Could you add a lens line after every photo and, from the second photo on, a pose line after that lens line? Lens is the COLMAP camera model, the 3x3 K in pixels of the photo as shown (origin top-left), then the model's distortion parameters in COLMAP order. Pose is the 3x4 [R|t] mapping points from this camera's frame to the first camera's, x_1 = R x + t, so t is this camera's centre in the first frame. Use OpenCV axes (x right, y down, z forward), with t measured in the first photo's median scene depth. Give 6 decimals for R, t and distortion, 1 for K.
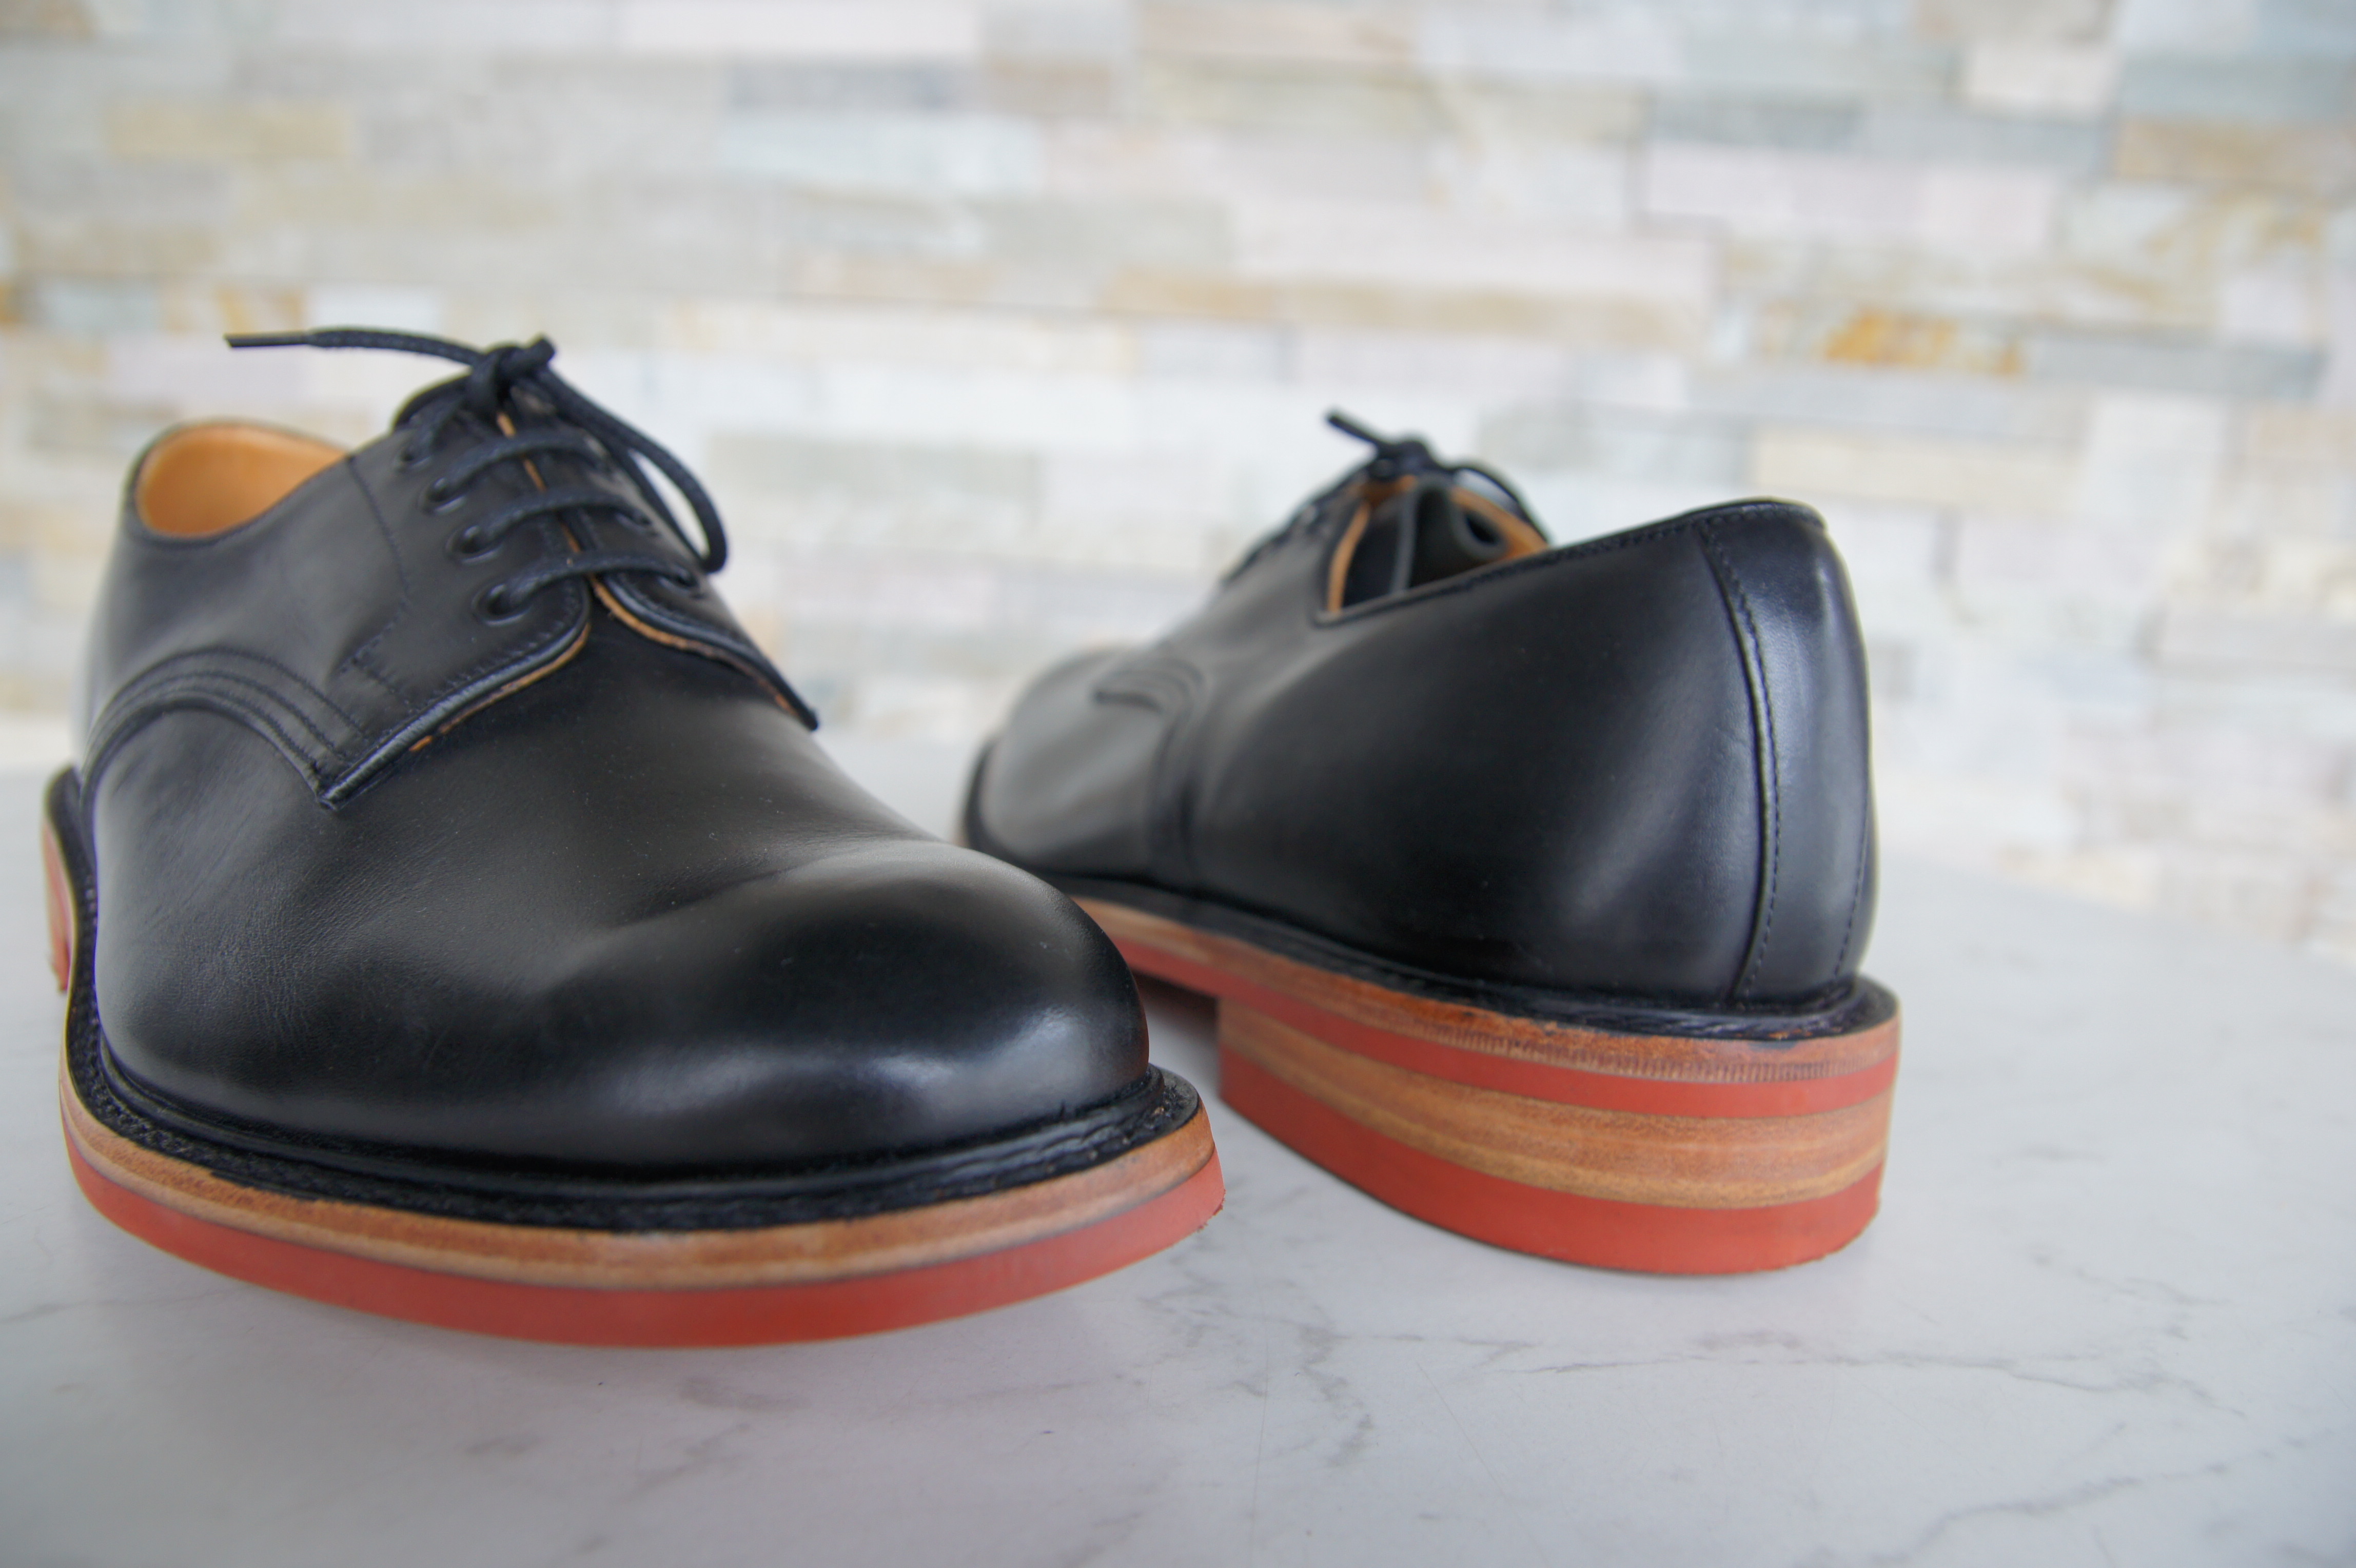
lens RADIAL K [[1623.6, 0, 1158.6], [0, 1623.6, 799.4], [0, 0, 1]] dist [-0.152188, 0.100663]
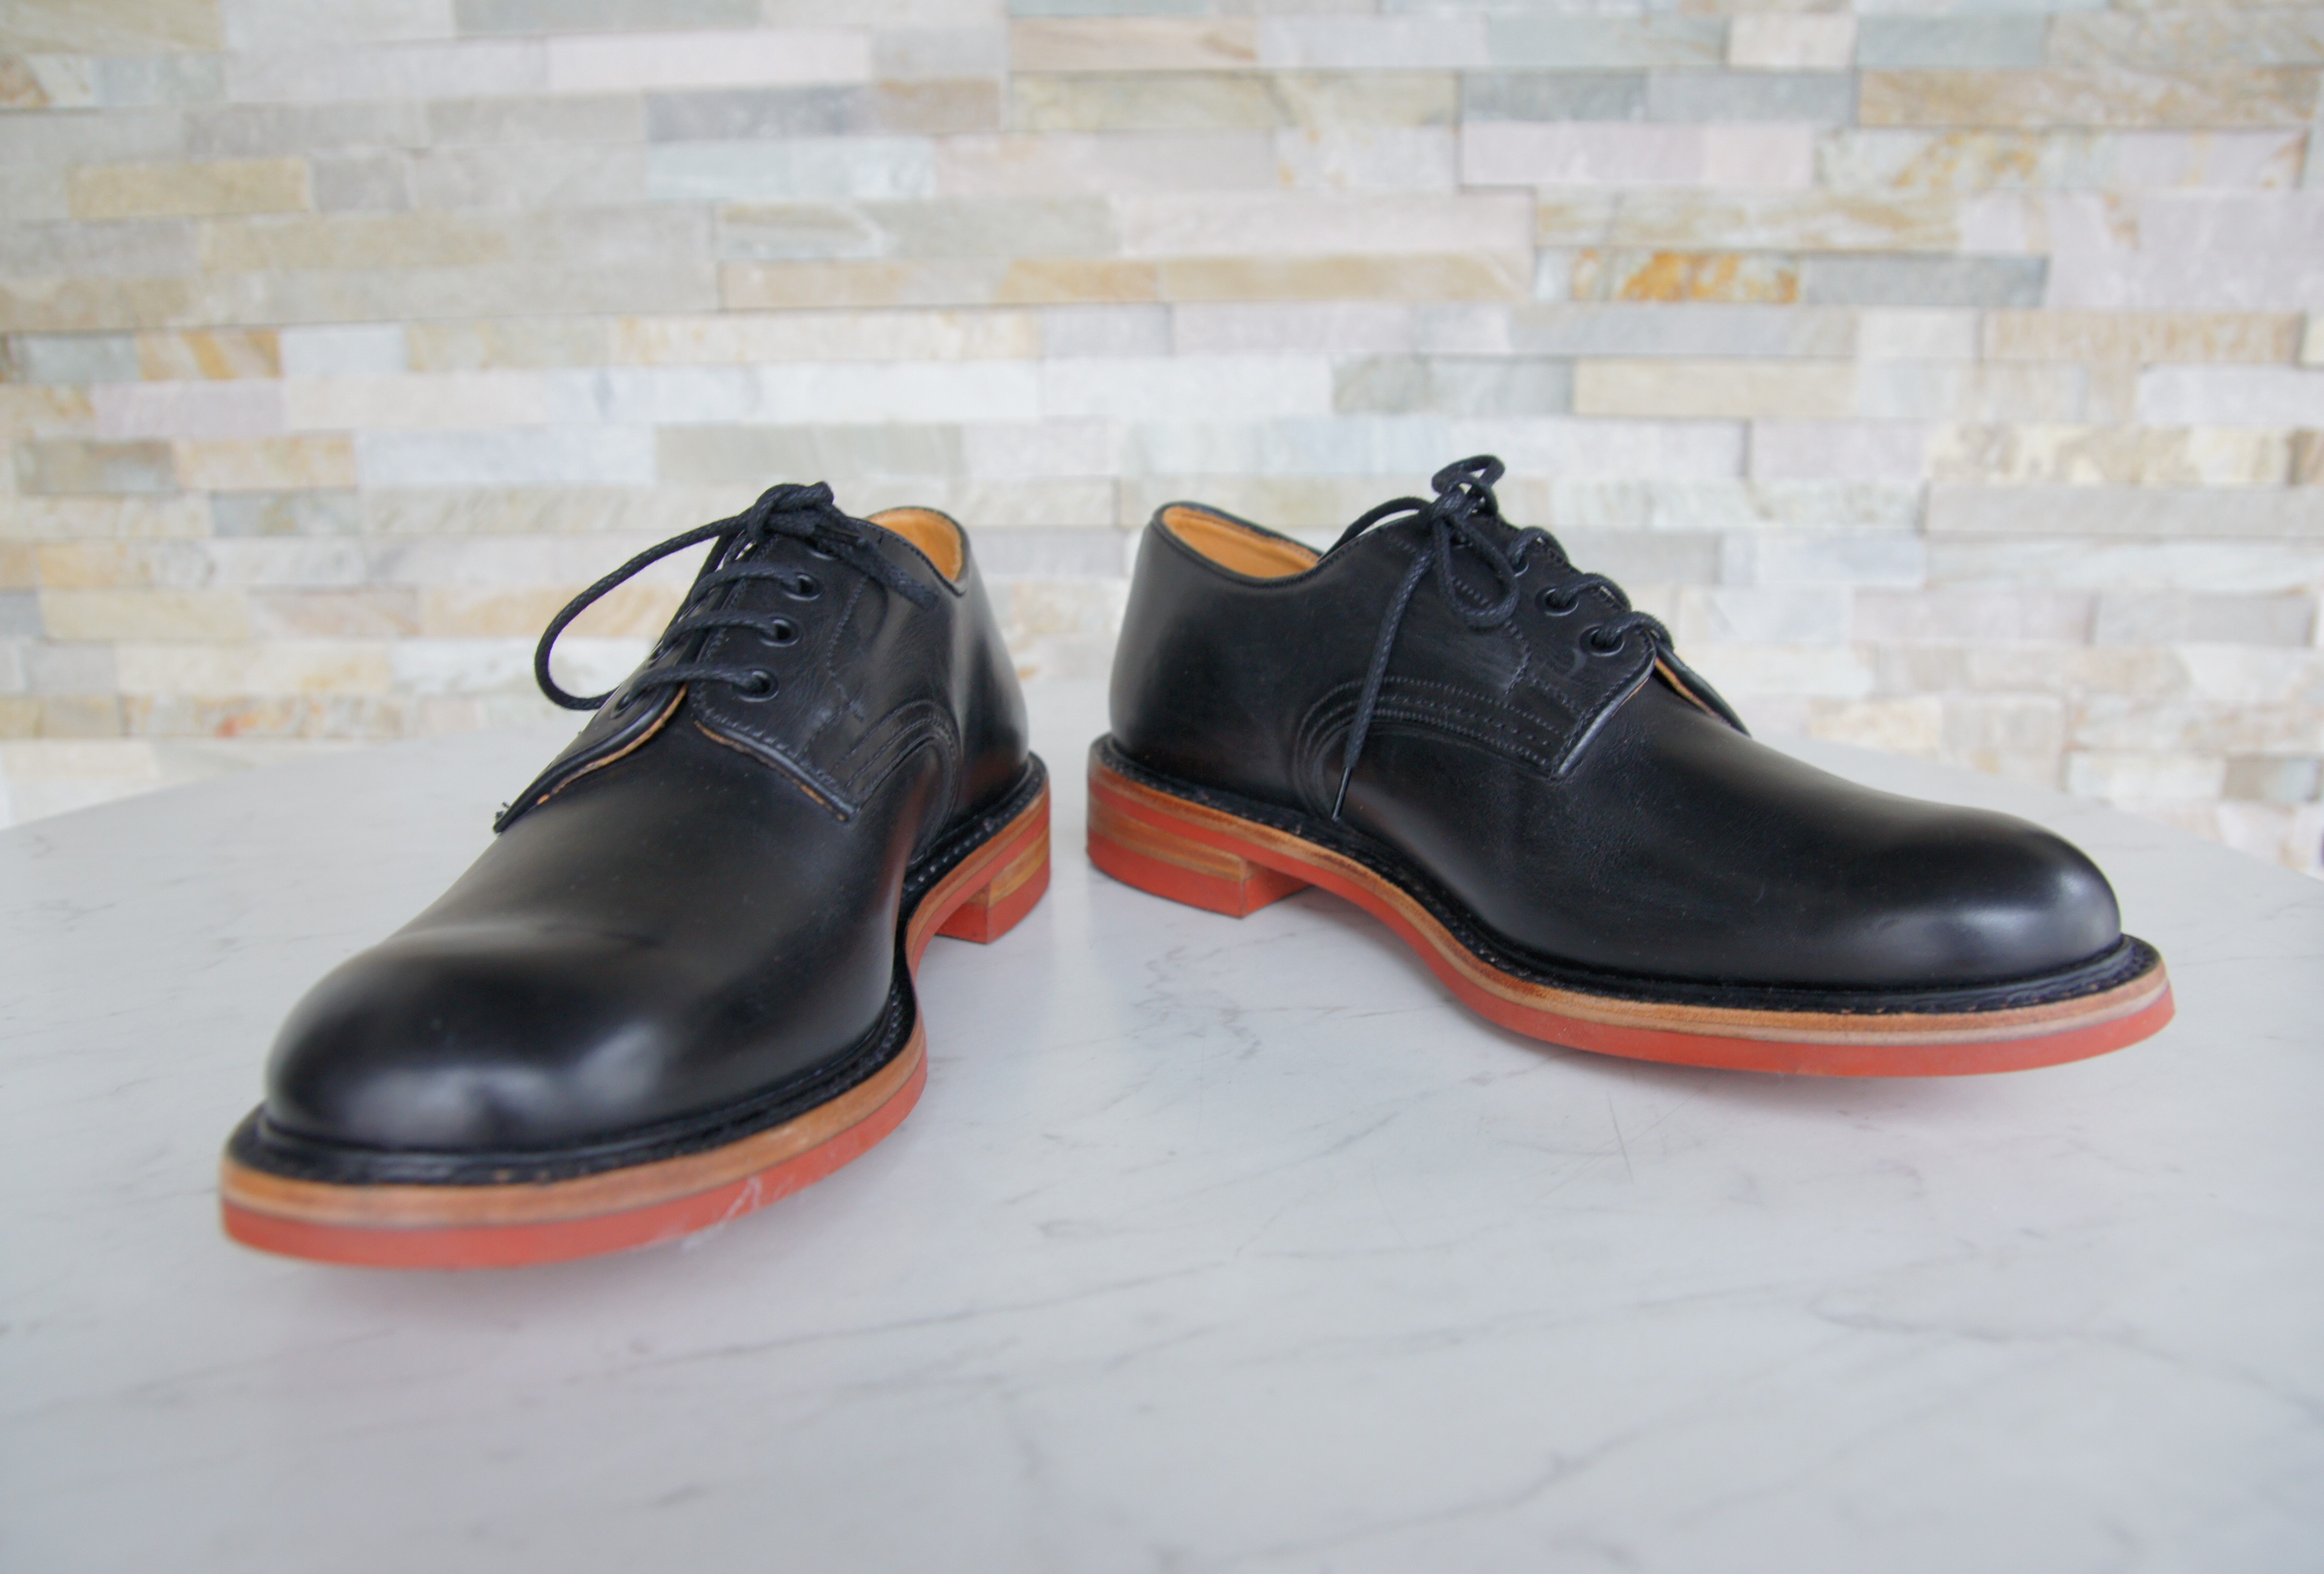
lens RADIAL K [[1574.0, 0, 1162.0], [0, 1574.0, 787.0], [0, 0, 1]] dist [-0.144032, 0.092564]
pose [[0.994918, -0.087577, 0.049690, -0.007573], [0.085239, 0.995234, 0.047373, -0.002564], [-0.053602, -0.042897, 0.997641, -0.127581]]
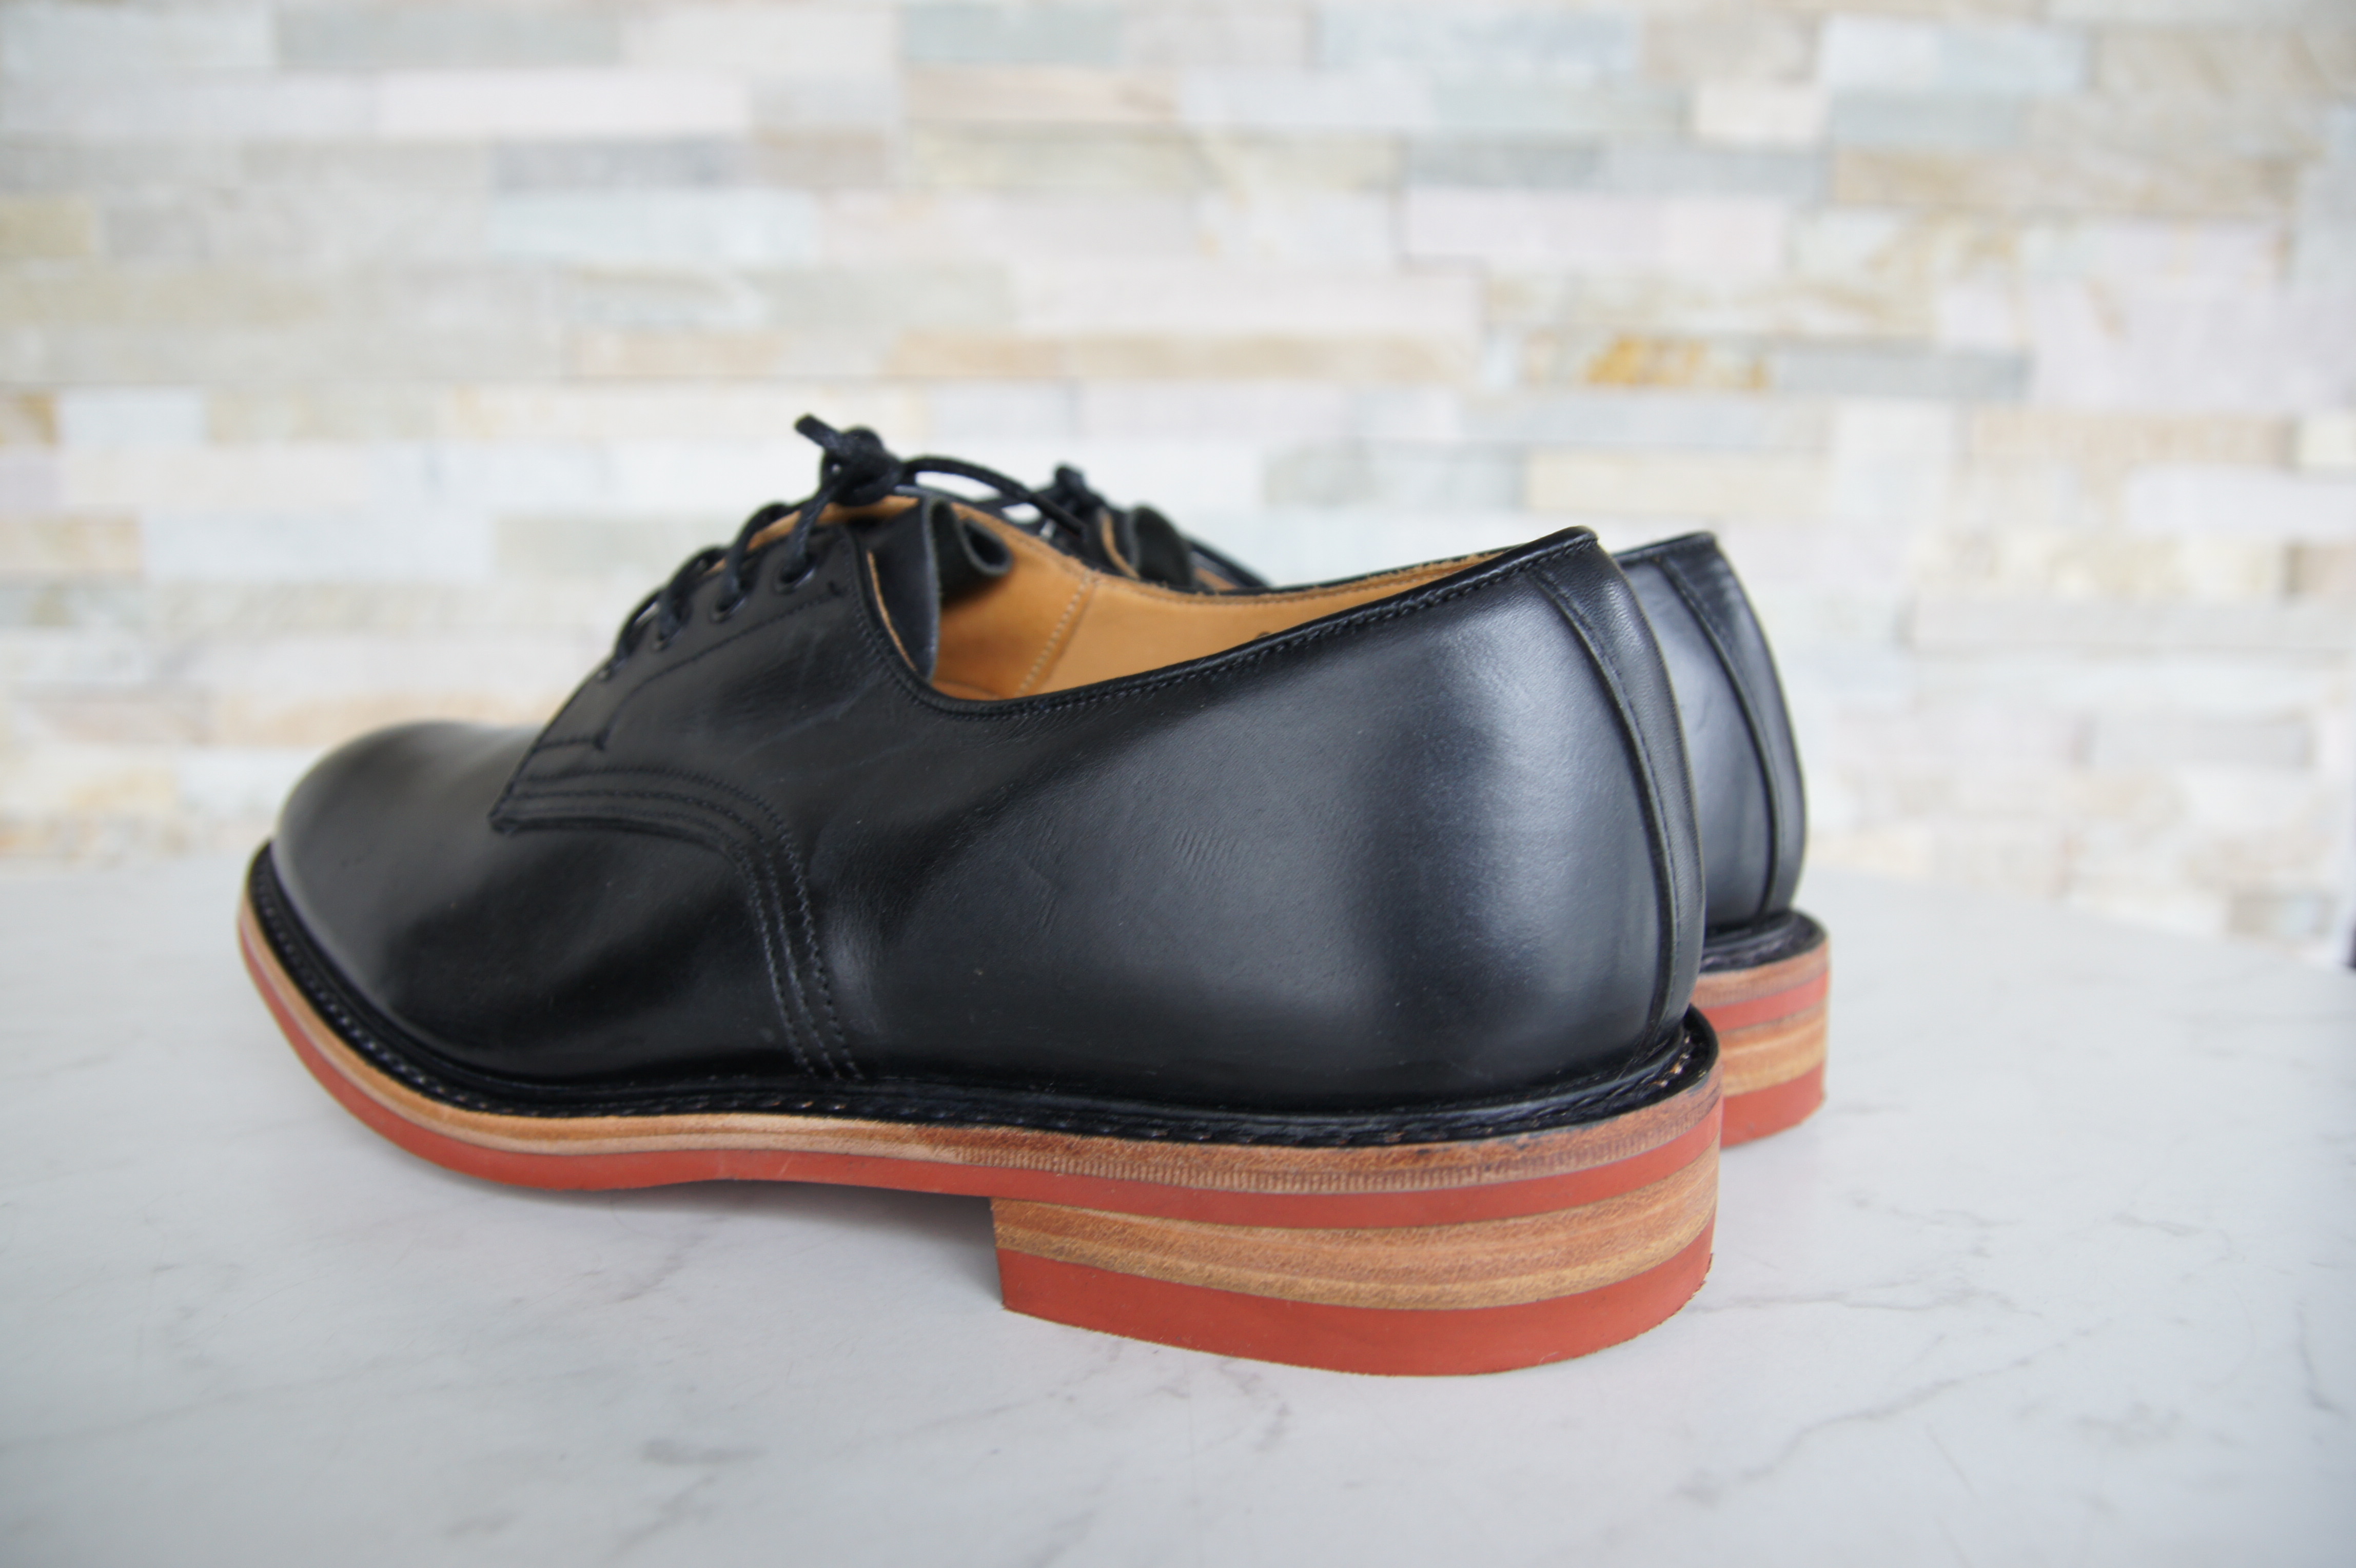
lens RADIAL K [[1623.6, 0, 1158.6], [0, 1623.6, 799.4], [0, 0, 1]] dist [-0.152188, 0.100663]
pose [[0.989850, -0.077086, 0.119395, -0.008446], [0.080473, 0.996473, -0.023803, -0.000838], [-0.117139, 0.033169, 0.992561, -0.013819]]
